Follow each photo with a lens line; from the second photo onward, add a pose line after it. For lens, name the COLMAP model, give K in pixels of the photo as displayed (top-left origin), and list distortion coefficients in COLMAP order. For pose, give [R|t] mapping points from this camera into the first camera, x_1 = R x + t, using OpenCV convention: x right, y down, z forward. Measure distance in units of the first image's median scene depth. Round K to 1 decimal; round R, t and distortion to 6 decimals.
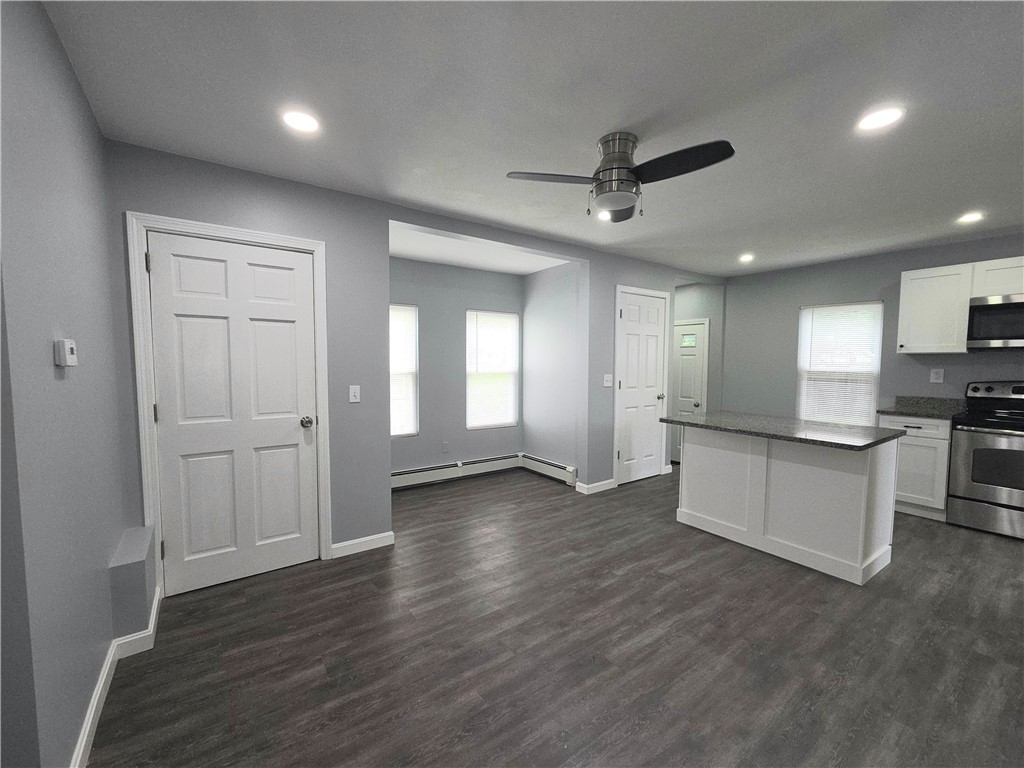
lens RADIAL K [[421.8, 0, 511.9], [0, 421.8, 387.8], [0, 0, 1]] dist [-0.000957, 0.003289]
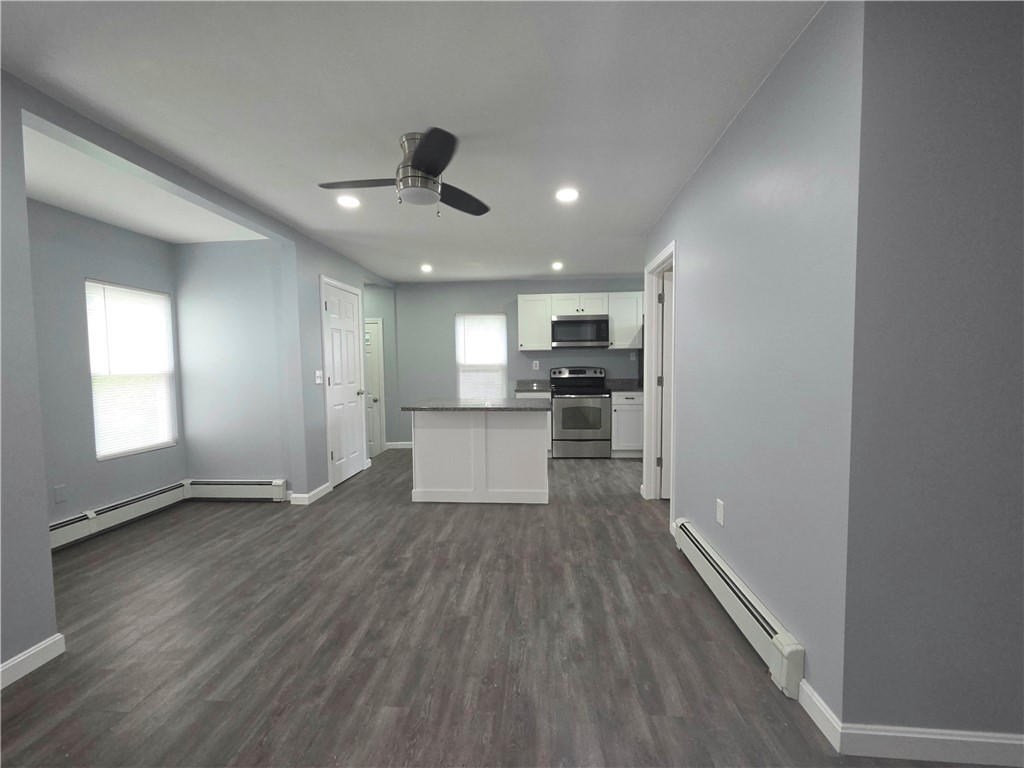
lens RADIAL K [[429.4, 0, 511.9], [0, 429.4, 388.2], [0, 0, 1]] dist [0.000006, -0.000080]
pose [[0.636132, -0.057236, 0.769454, -0.267033], [0.065013, 0.997675, 0.020465, 0.017644], [-0.768836, 0.037006, 0.638374, 0.083713]]
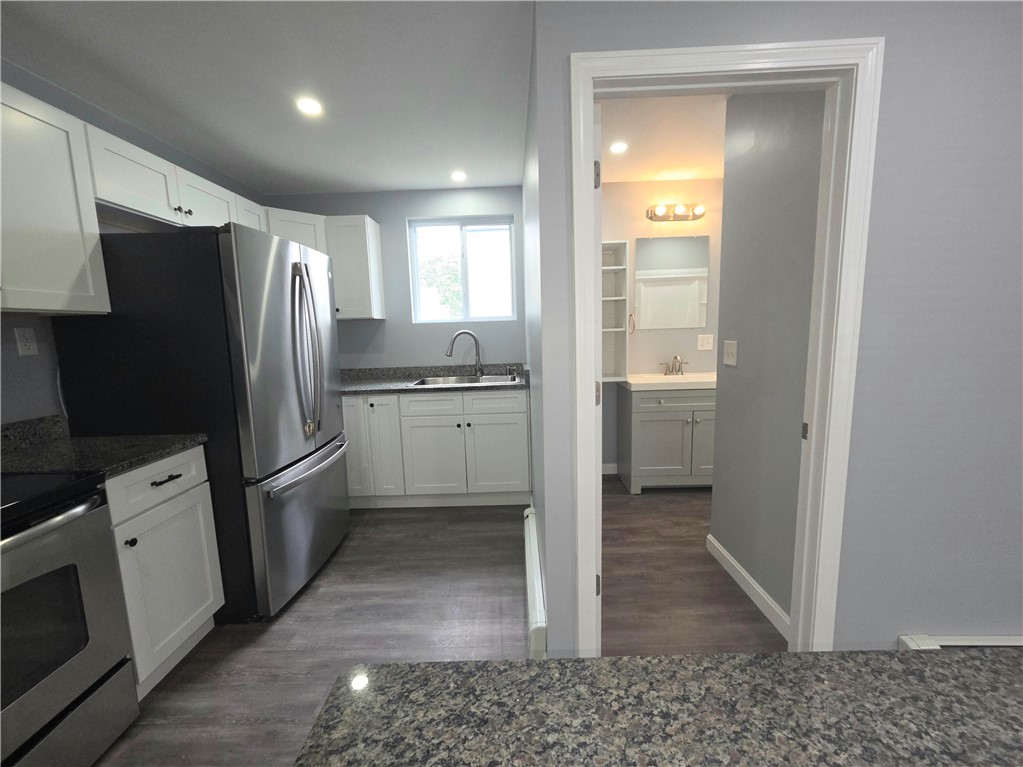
lens RADIAL K [[425.0, 0, 511.2], [0, 425.0, 387.9], [0, 0, 1]] dist [0.000389, -0.000238]
pose [[-0.807464, -0.059417, 0.586917, 0.589988], [0.067725, 0.979000, 0.192284, -0.042993], [-0.586017, 0.195011, -0.786483, 0.831808]]
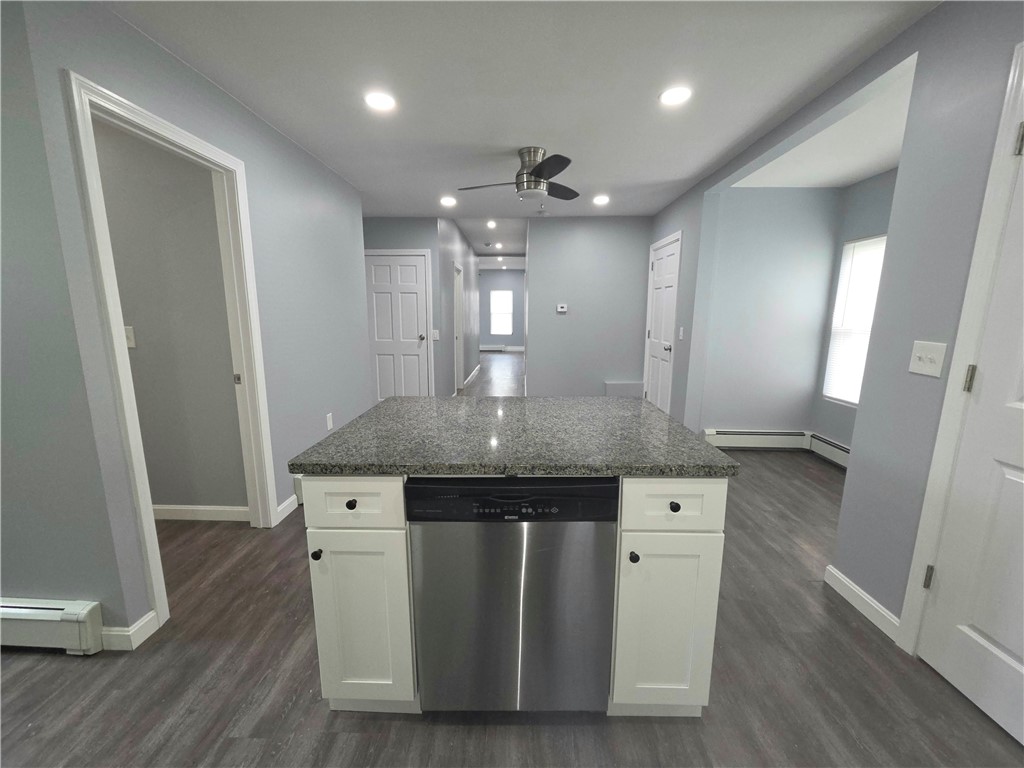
lens RADIAL K [[416.3, 0, 509.8], [0, 416.3, 388.7], [0, 0, 1]] dist [-0.000991, -0.000277]
pose [[-0.600196, 0.135992, -0.788208, 0.857096], [-0.059295, 0.975164, 0.213399, -0.054920], [0.797652, 0.174818, -0.577226, 1.073742]]
